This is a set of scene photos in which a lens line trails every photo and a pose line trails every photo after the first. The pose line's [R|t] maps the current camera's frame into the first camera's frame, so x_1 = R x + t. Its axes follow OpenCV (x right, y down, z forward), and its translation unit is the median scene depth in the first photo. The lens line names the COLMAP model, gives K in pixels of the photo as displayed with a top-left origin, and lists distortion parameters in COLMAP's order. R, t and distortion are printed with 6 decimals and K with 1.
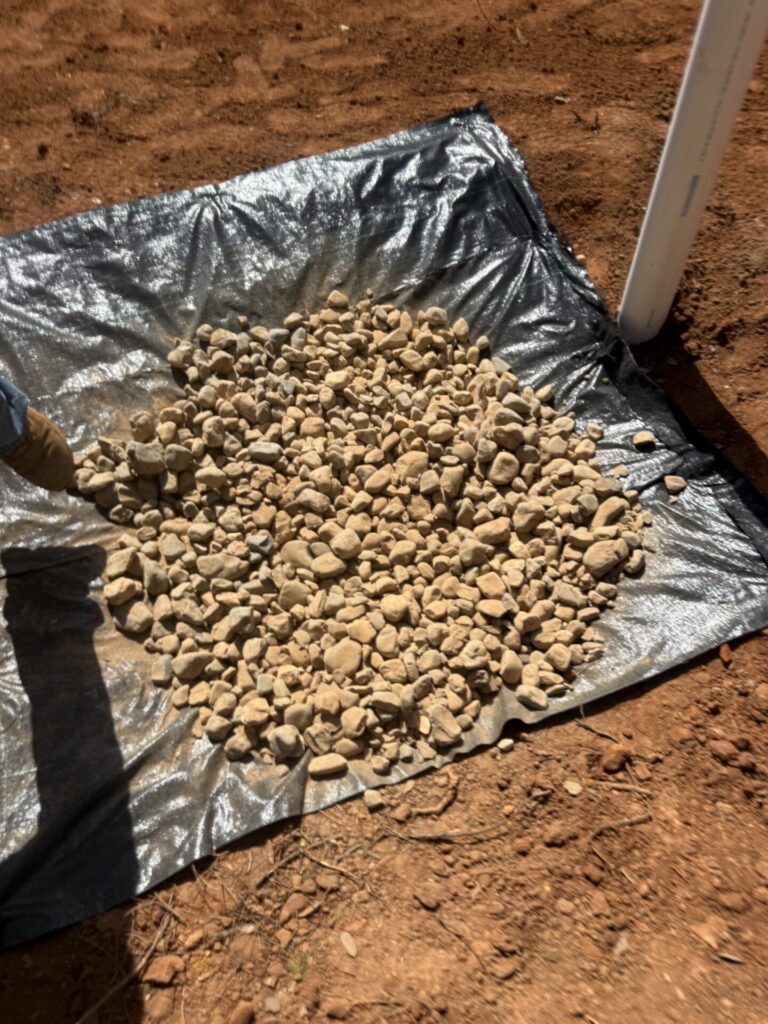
lens RADIAL K [[741.3, 0, 384.0], [0, 741.3, 512.0], [0, 0, 1]] dist [-0.030319, -0.002888]
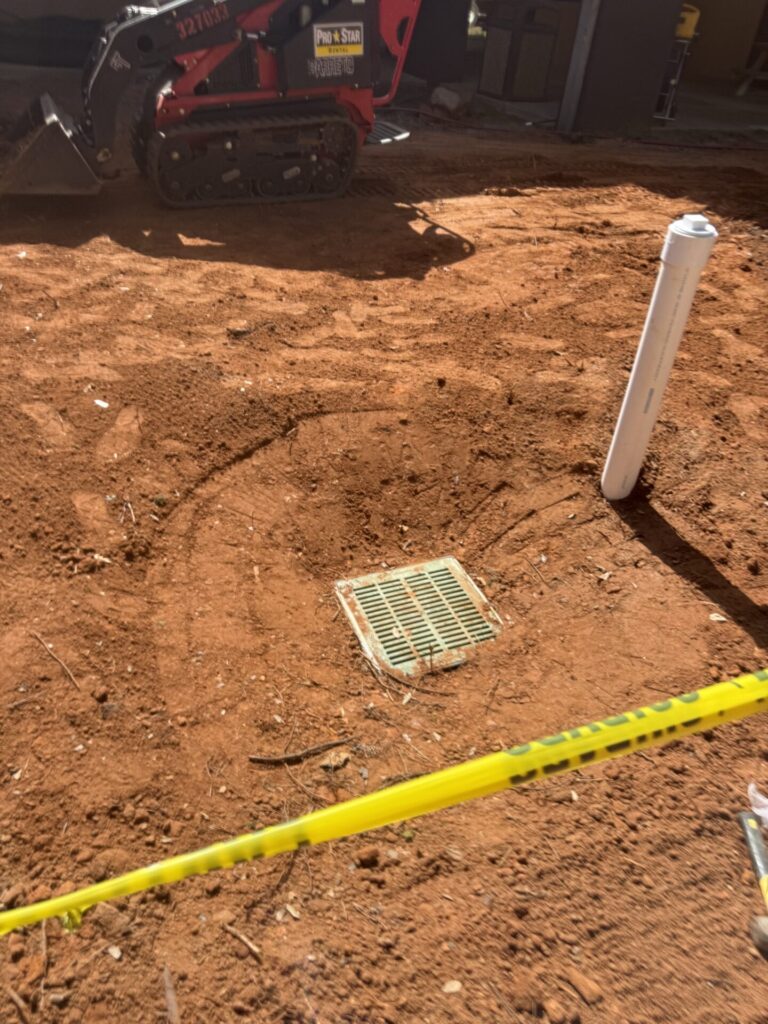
lens RADIAL K [[710.0, 0, 384.0], [0, 710.0, 512.0], [0, 0, 1]] dist [0.006065, -0.000797]
pose [[0.996348, 0.080521, 0.028417, -0.115265], [-0.067193, 0.944704, -0.320965, 0.211408], [-0.052691, 0.317883, 0.946665, -0.226814]]
